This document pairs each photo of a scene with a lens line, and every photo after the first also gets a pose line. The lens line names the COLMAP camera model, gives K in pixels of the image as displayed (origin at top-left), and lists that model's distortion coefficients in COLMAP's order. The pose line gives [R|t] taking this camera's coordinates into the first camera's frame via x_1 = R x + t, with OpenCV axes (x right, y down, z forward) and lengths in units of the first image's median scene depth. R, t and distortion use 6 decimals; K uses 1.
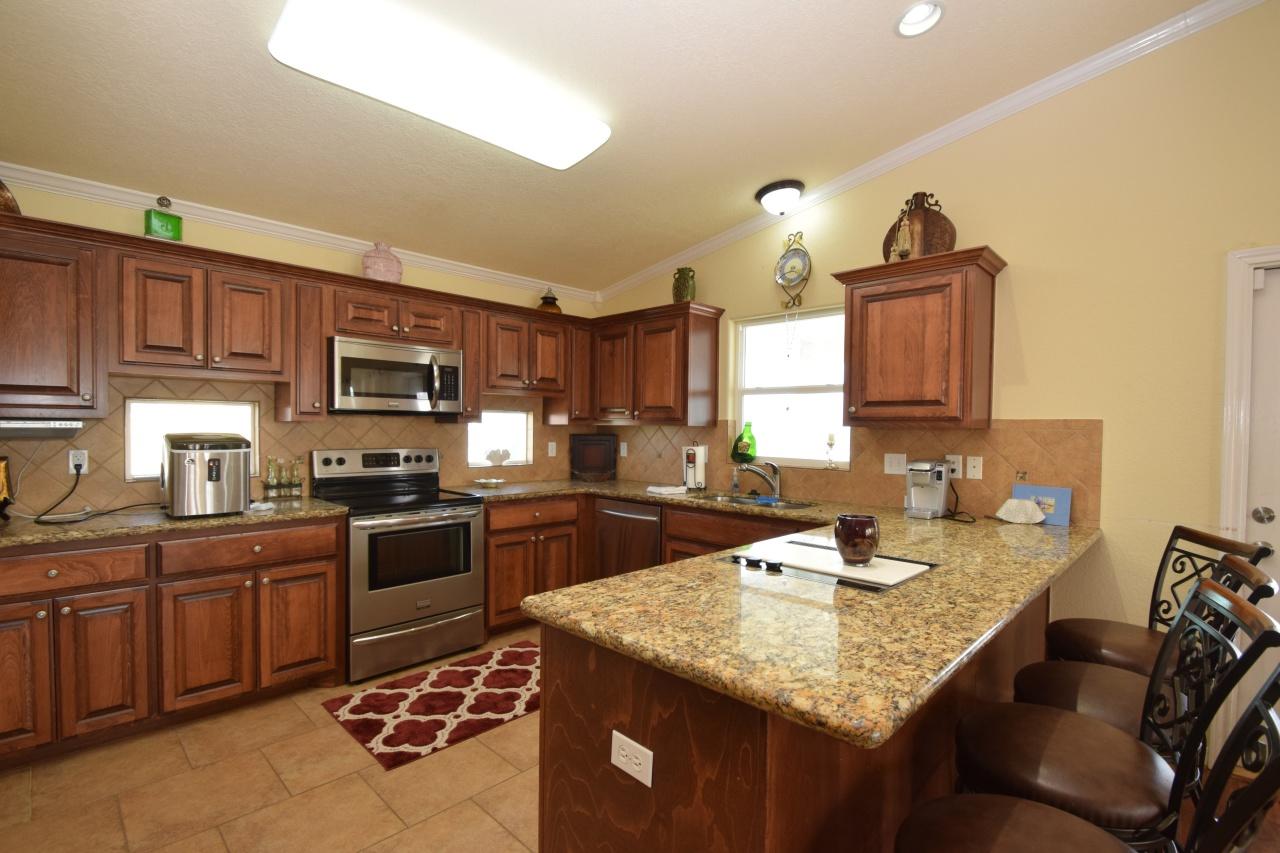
lens RADIAL K [[616.5, 0, 649.0], [0, 616.5, 441.8], [0, 0, 1]] dist [0.001805, -0.015763]
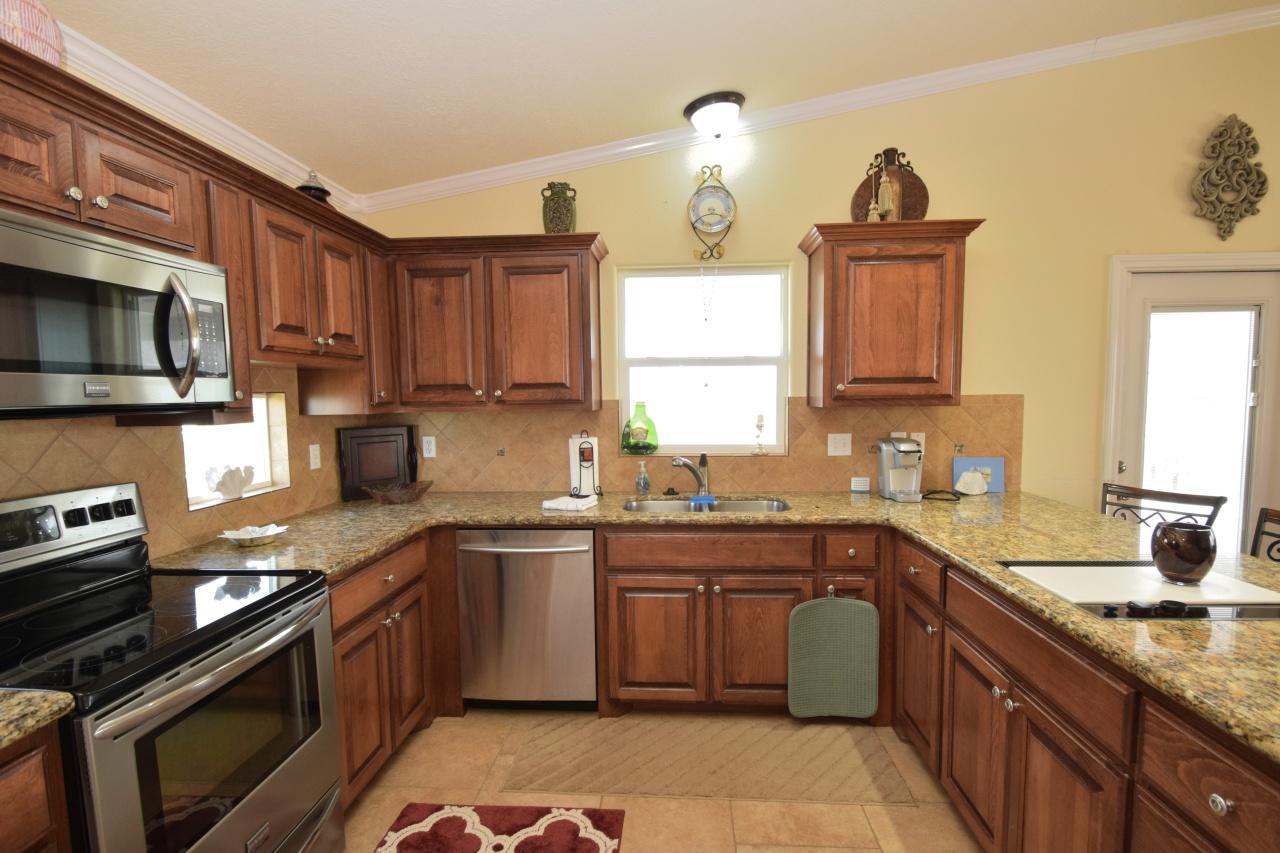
lens RADIAL K [[616.5, 0, 649.0], [0, 616.5, 441.8], [0, 0, 1]] dist [0.001805, -0.015763]
pose [[0.749608, -0.073428, 0.657796, -0.384902], [0.036786, 0.996913, 0.069363, -0.039117], [-0.660859, -0.027798, 0.749996, 0.447768]]
